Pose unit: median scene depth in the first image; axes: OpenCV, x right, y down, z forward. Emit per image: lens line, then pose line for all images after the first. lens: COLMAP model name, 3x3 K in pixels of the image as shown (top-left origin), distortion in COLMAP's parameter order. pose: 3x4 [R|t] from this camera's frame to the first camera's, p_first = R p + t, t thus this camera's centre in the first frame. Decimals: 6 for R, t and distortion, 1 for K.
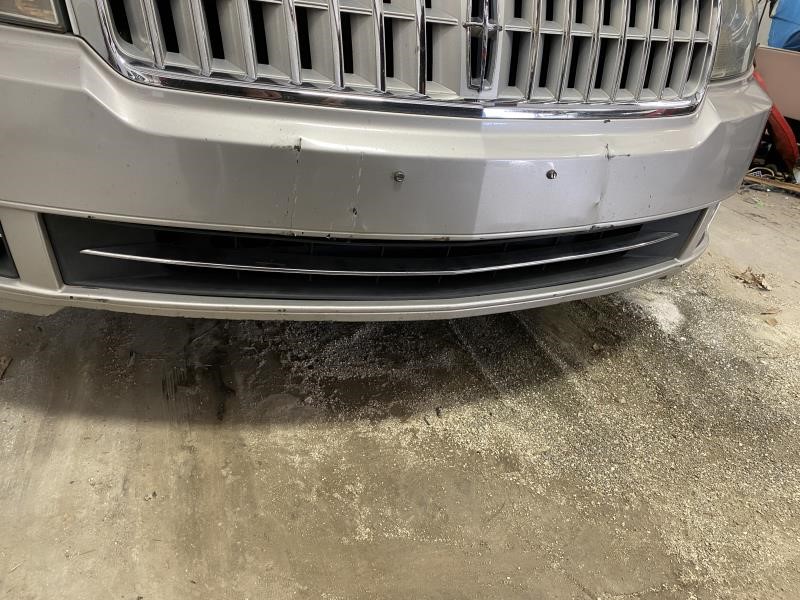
lens RADIAL K [[615.7, 0, 391.0], [0, 615.7, 298.9], [0, 0, 1]] dist [0.023830, -0.023164]
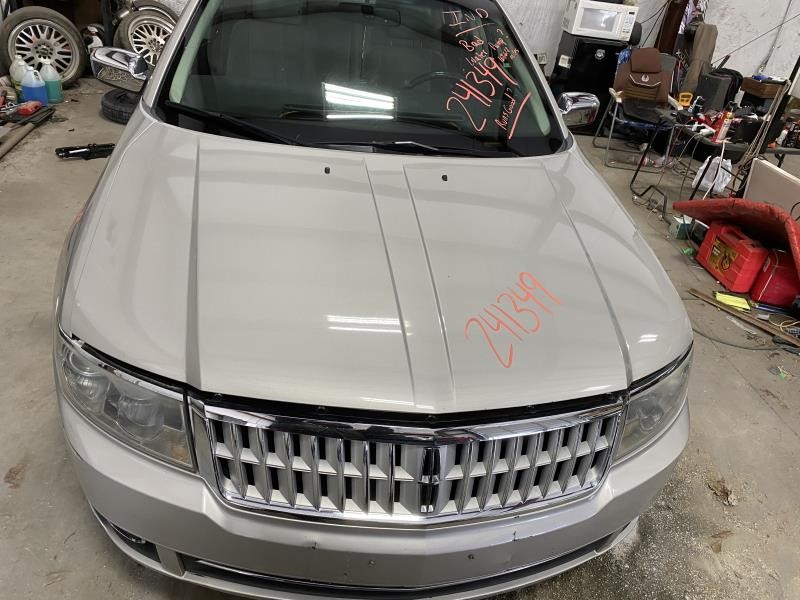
lens RADIAL K [[615.7, 0, 391.0], [0, 615.7, 298.9], [0, 0, 1]] dist [0.023830, -0.023164]
pose [[0.982748, 0.101847, -0.154380, 0.171343], [-0.092680, 0.993541, 0.065477, -0.698775], [0.160051, -0.050040, 0.985840, -0.433098]]
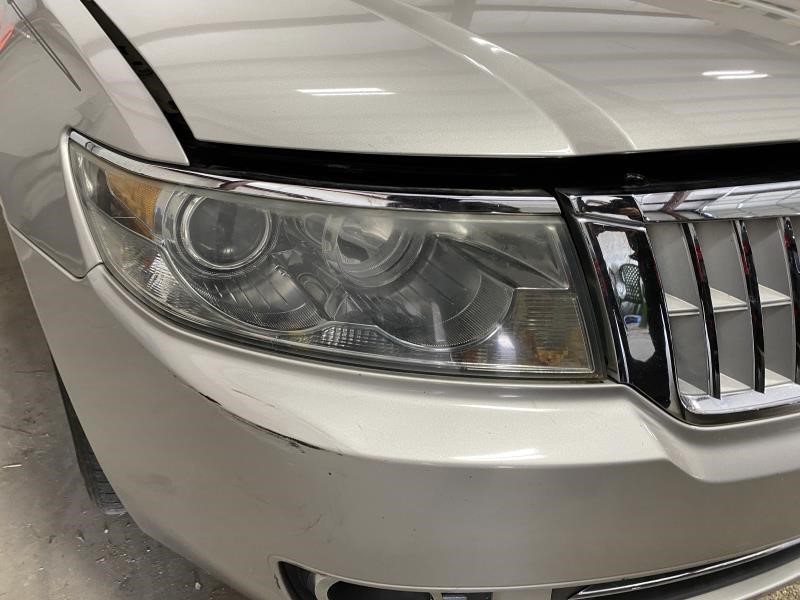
lens RADIAL K [[618.8, 0, 386.7], [0, 618.8, 286.5], [0, 0, 1]] dist [0.007990, -0.006645]
pose [[0.974129, -0.163802, 0.155699, -0.562254], [0.163069, 0.986458, 0.017561, -0.379099], [-0.156467, 0.008283, 0.987648, 0.164848]]
